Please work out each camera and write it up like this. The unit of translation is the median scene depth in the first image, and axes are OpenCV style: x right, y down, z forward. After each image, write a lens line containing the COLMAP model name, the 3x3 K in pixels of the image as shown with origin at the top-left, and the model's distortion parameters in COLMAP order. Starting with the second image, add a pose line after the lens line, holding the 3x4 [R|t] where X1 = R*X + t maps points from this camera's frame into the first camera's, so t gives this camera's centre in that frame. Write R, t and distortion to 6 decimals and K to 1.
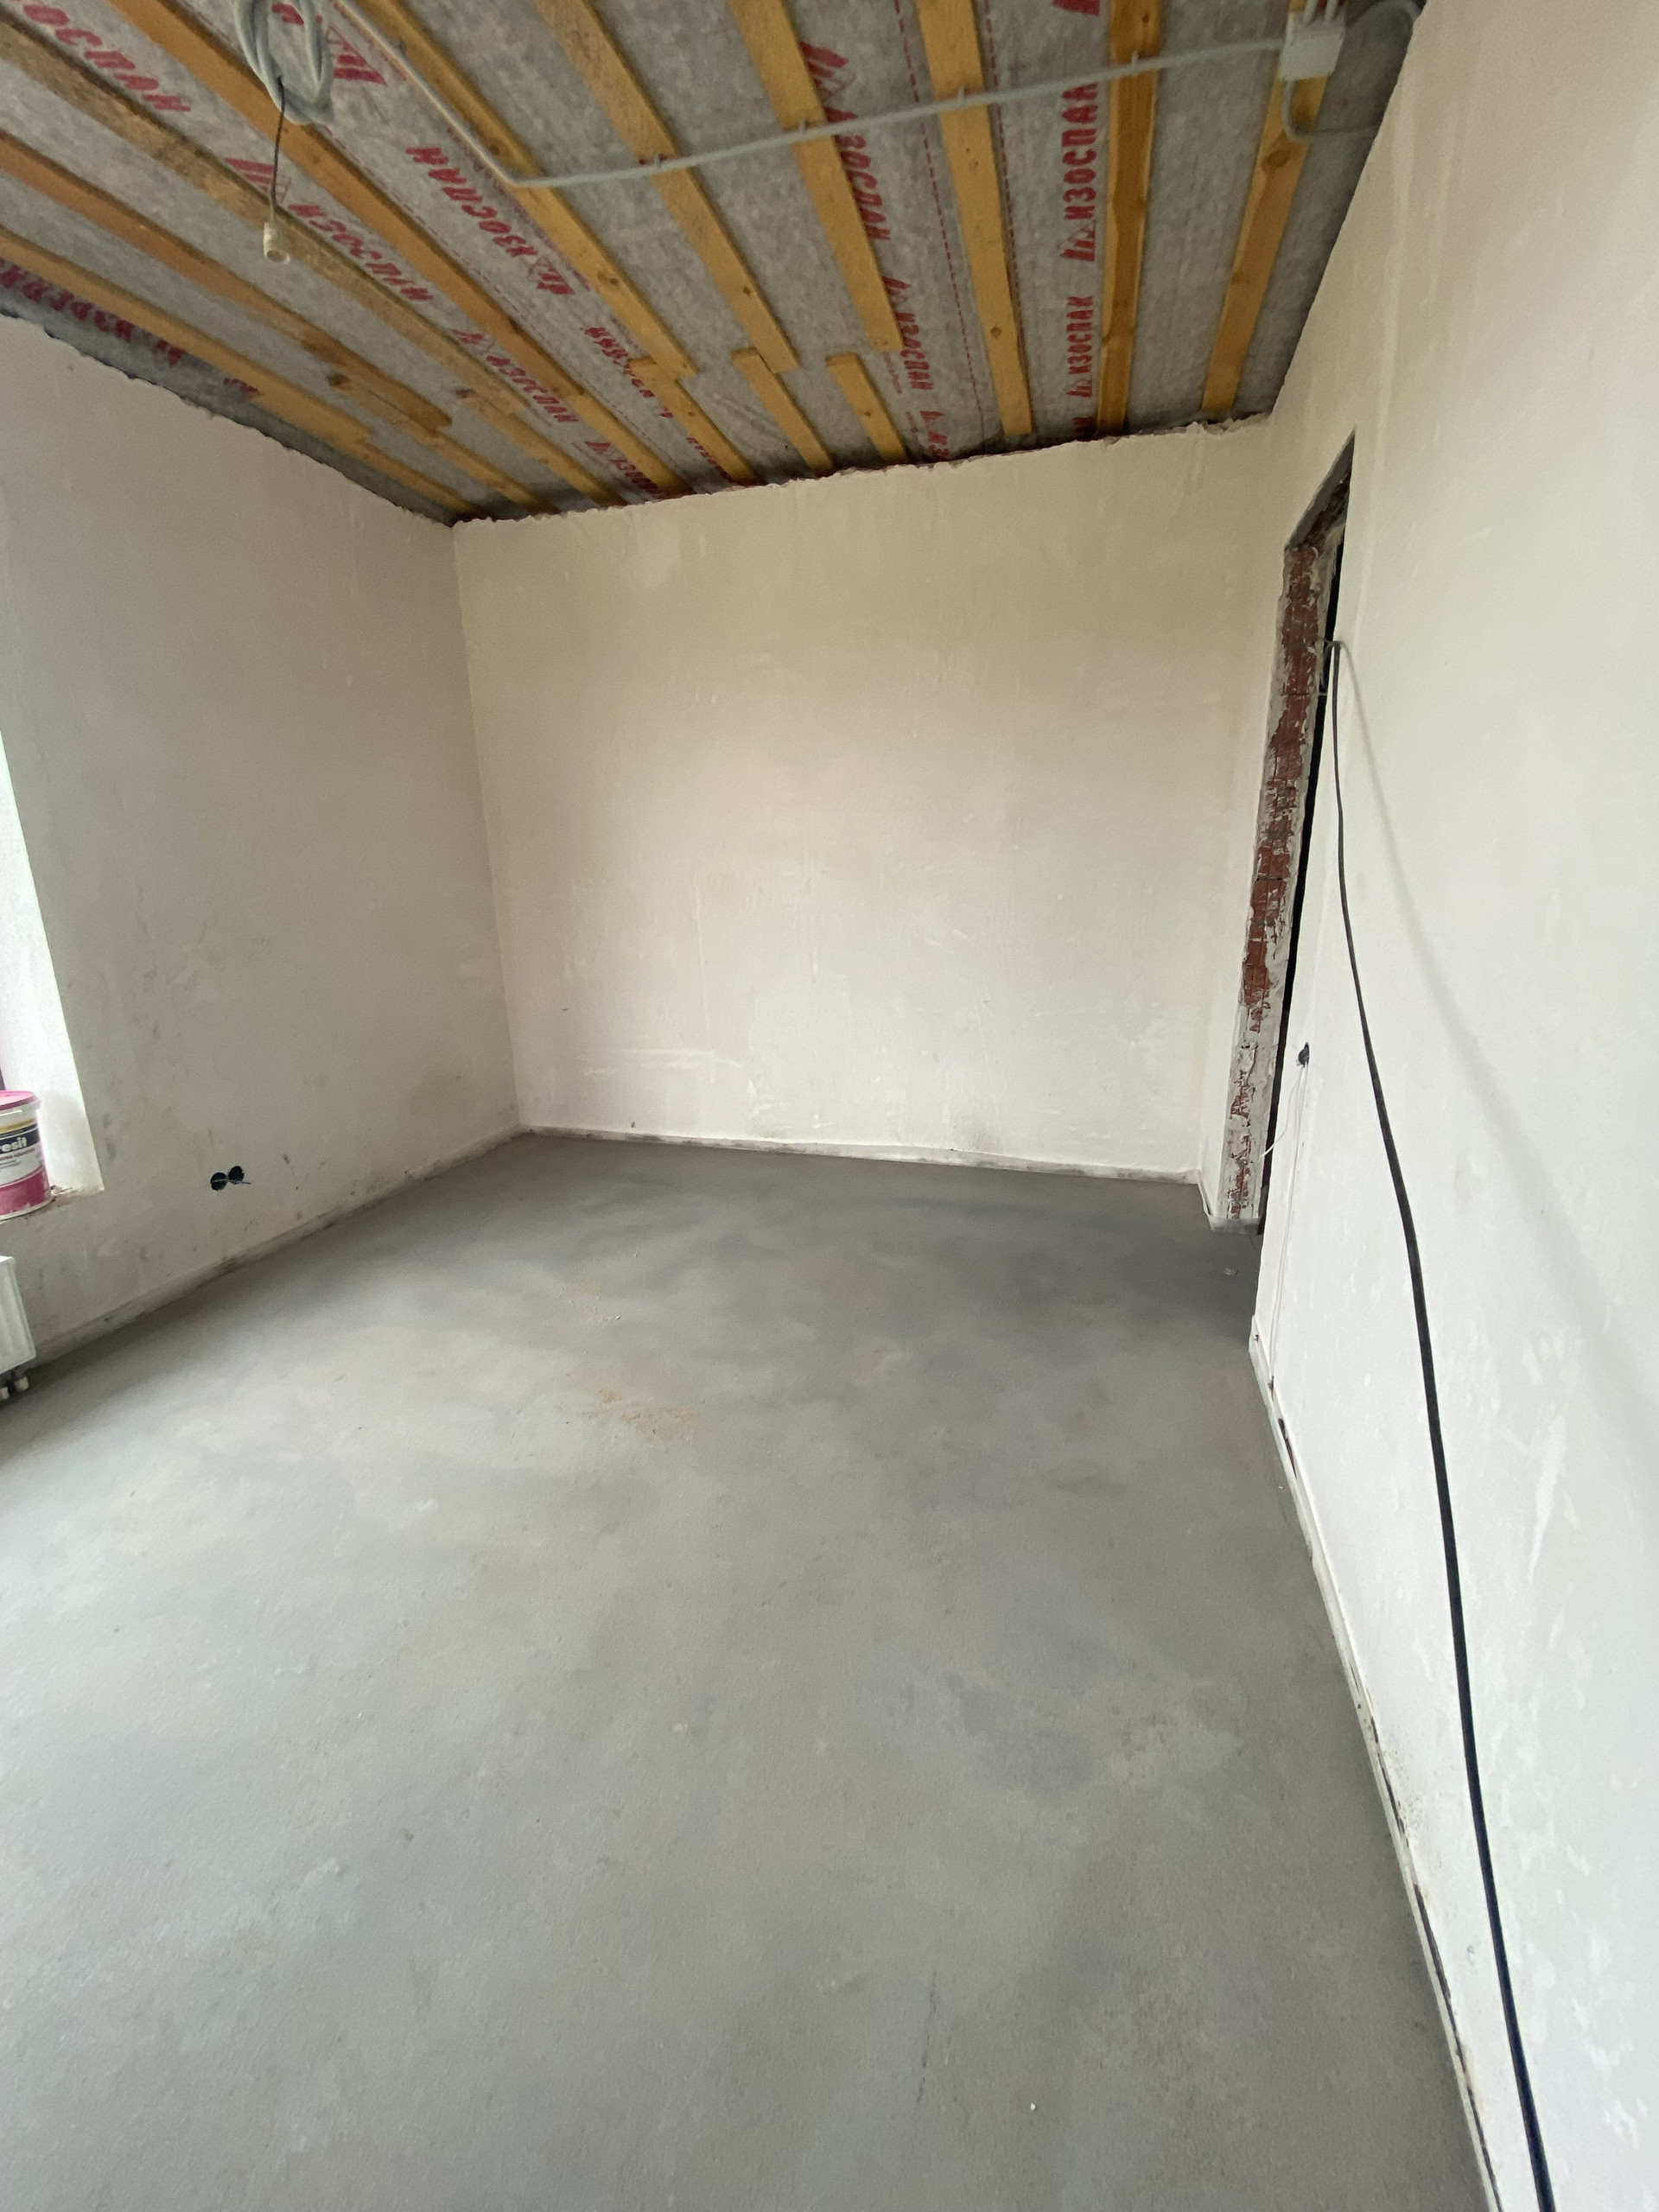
lens RADIAL K [[898.9, 0, 827.2], [0, 898.9, 1104.3], [0, 0, 1]] dist [0.012025, -0.016371]
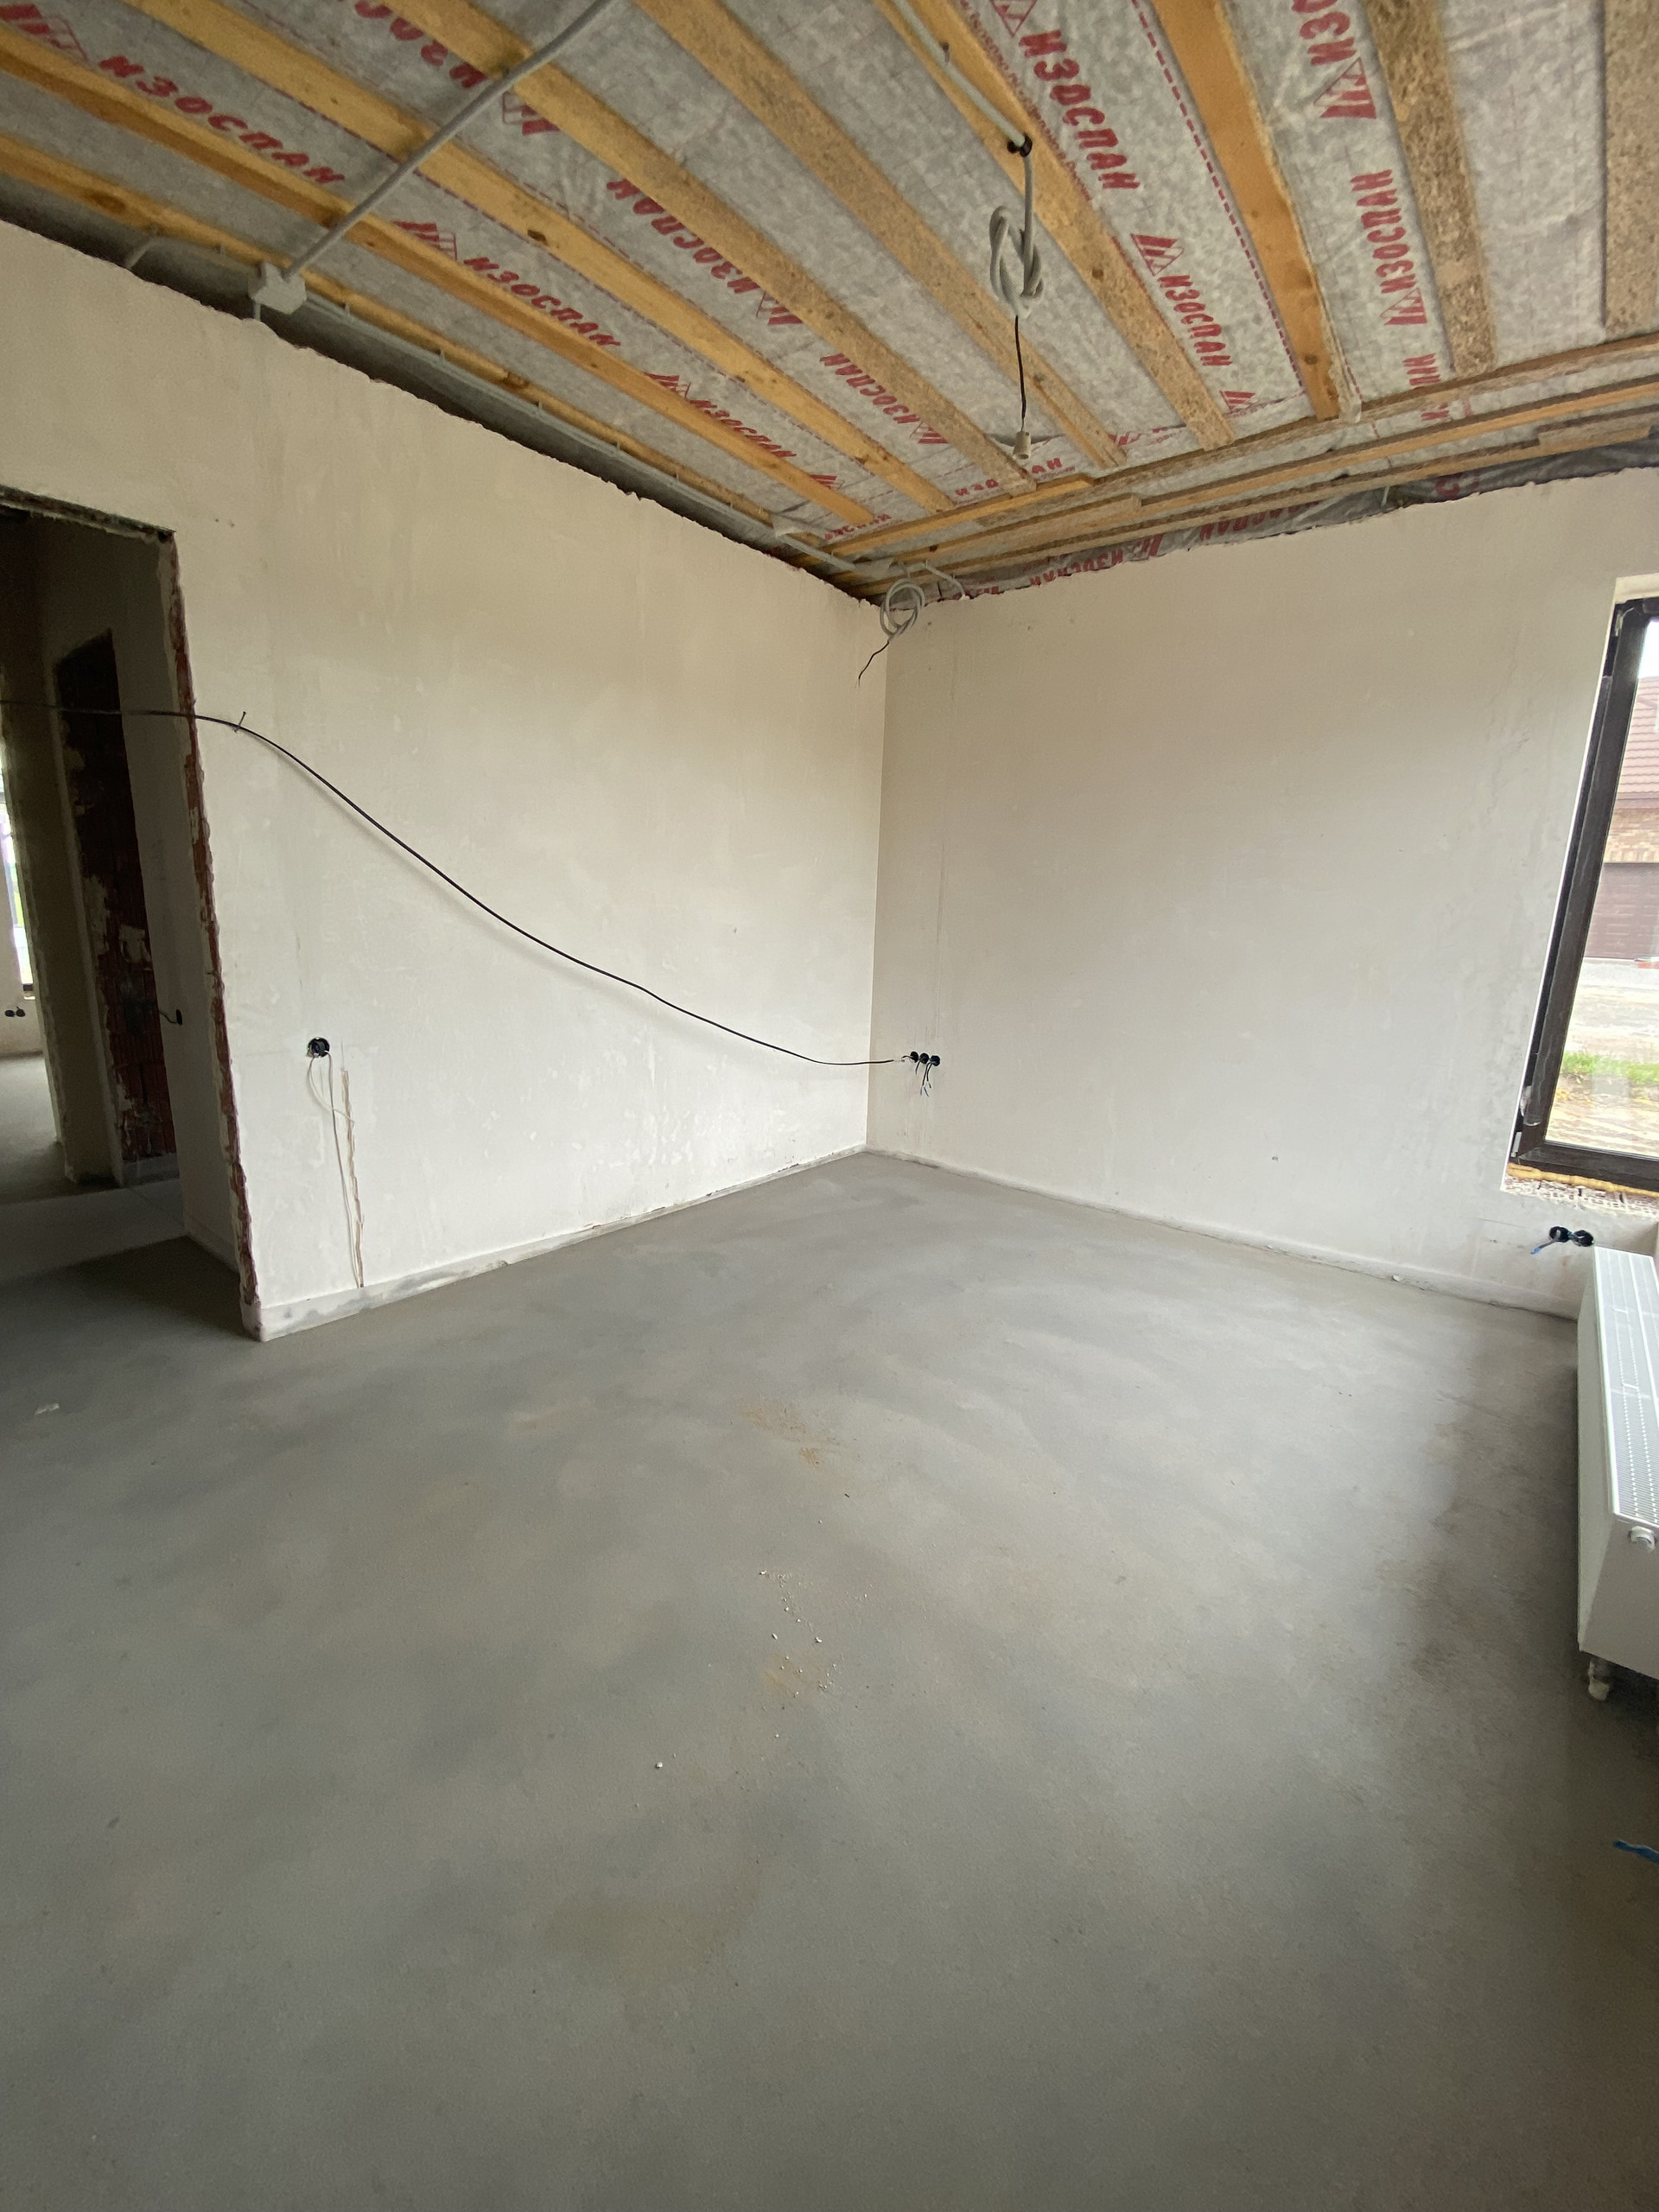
lens RADIAL K [[913.0, 0, 824.7], [0, 913.0, 1133.1], [0, 0, 1]] dist [0.001575, -0.009683]
pose [[-0.920342, -0.103716, 0.377111, -0.564567], [0.091080, 0.880856, 0.464541, -0.416789], [-0.380361, 0.461884, -0.801242, 1.548766]]
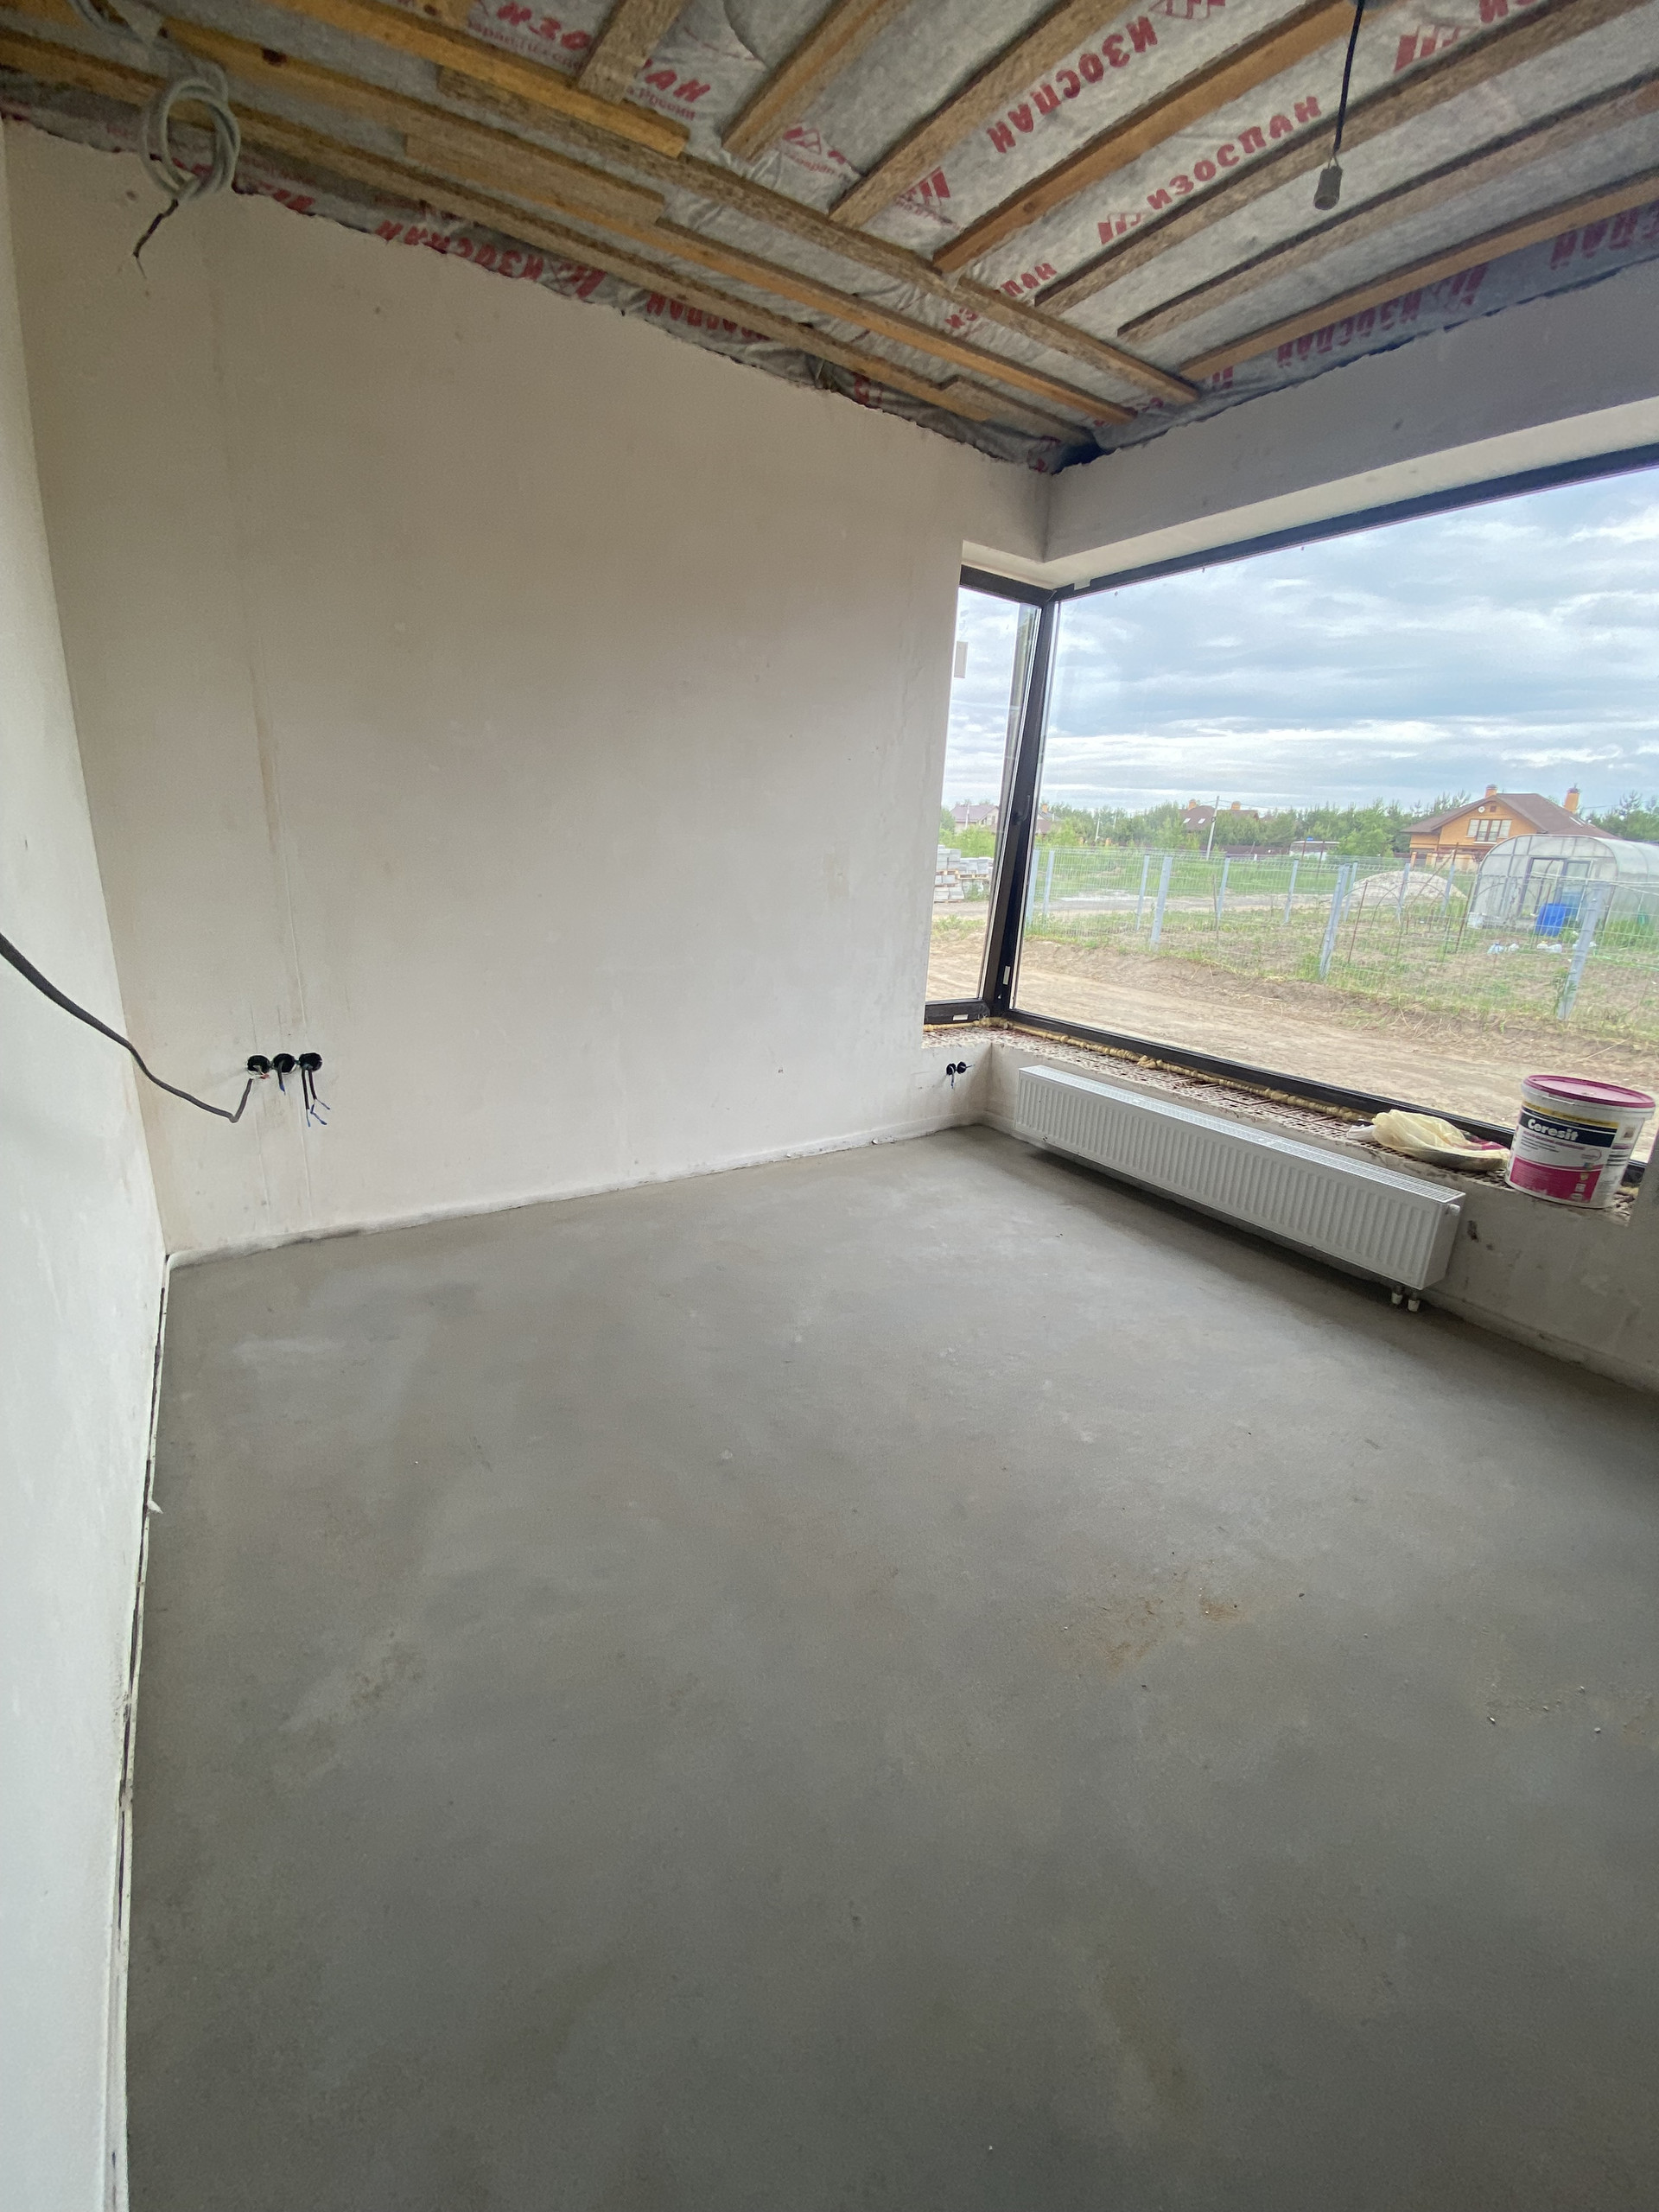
lens RADIAL K [[899.5, 0, 831.2], [0, 899.5, 1119.7], [0, 0, 1]] dist [0.013247, -0.016226]
pose [[-0.639249, 0.220932, -0.736579, 0.368298], [-0.236157, 0.855157, 0.461450, -0.244465], [0.731840, 0.468930, -0.494484, 0.905161]]
